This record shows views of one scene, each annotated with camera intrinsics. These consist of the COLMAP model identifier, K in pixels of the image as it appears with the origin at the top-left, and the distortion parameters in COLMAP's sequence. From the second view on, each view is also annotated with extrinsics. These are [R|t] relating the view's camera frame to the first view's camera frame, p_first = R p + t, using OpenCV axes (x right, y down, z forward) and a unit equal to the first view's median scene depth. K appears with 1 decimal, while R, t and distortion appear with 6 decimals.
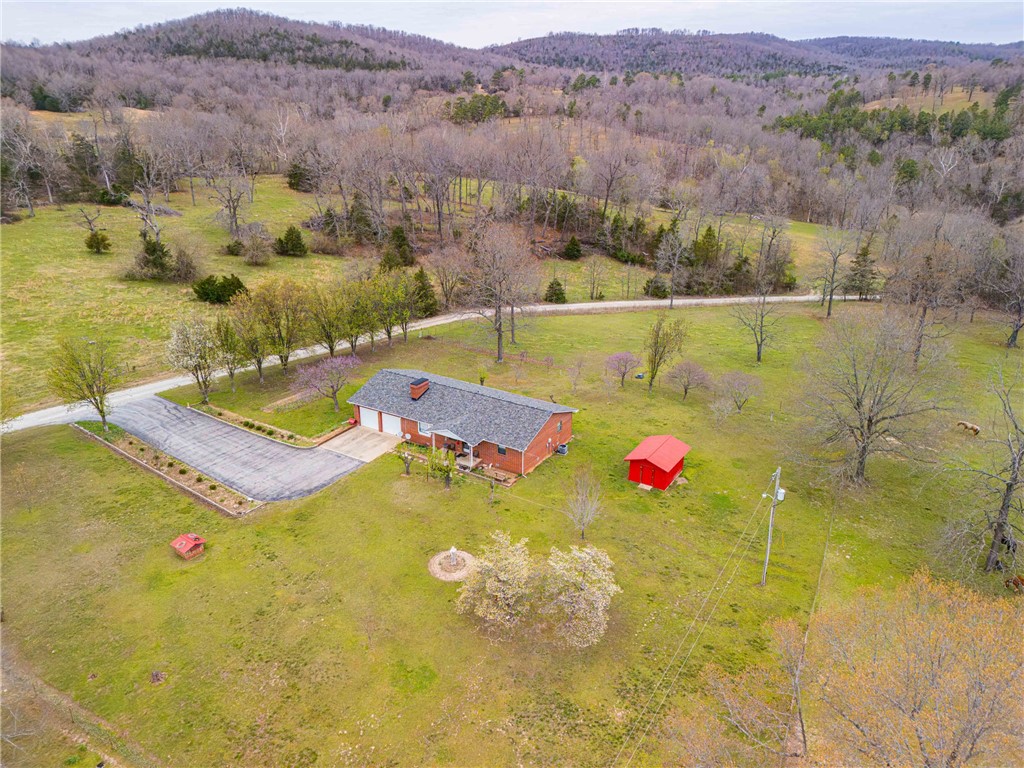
lens RADIAL K [[736.4, 0, 517.7], [0, 736.4, 385.2], [0, 0, 1]] dist [0.072160, -0.060383]
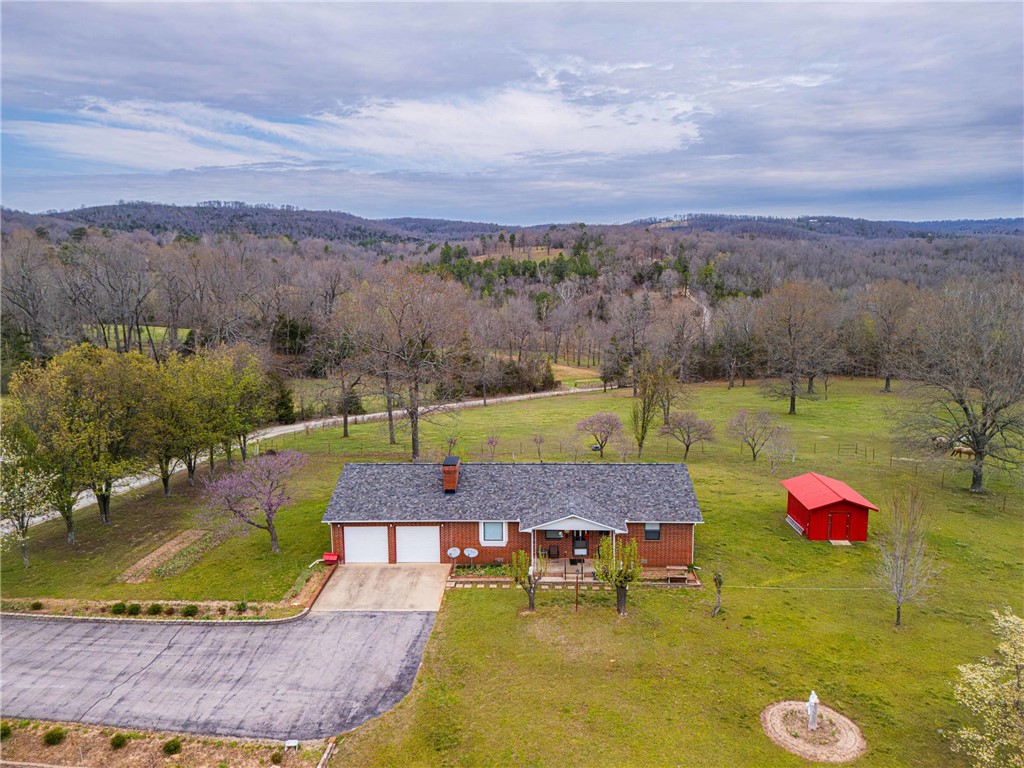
lens RADIAL K [[736.4, 0, 517.7], [0, 736.4, 385.2], [0, 0, 1]] dist [0.072160, -0.060383]
pose [[0.864663, -0.092508, 0.493762, -0.296800], [0.194830, 0.967719, -0.159876, 0.032067], [-0.463033, 0.234438, 0.854774, 0.349818]]
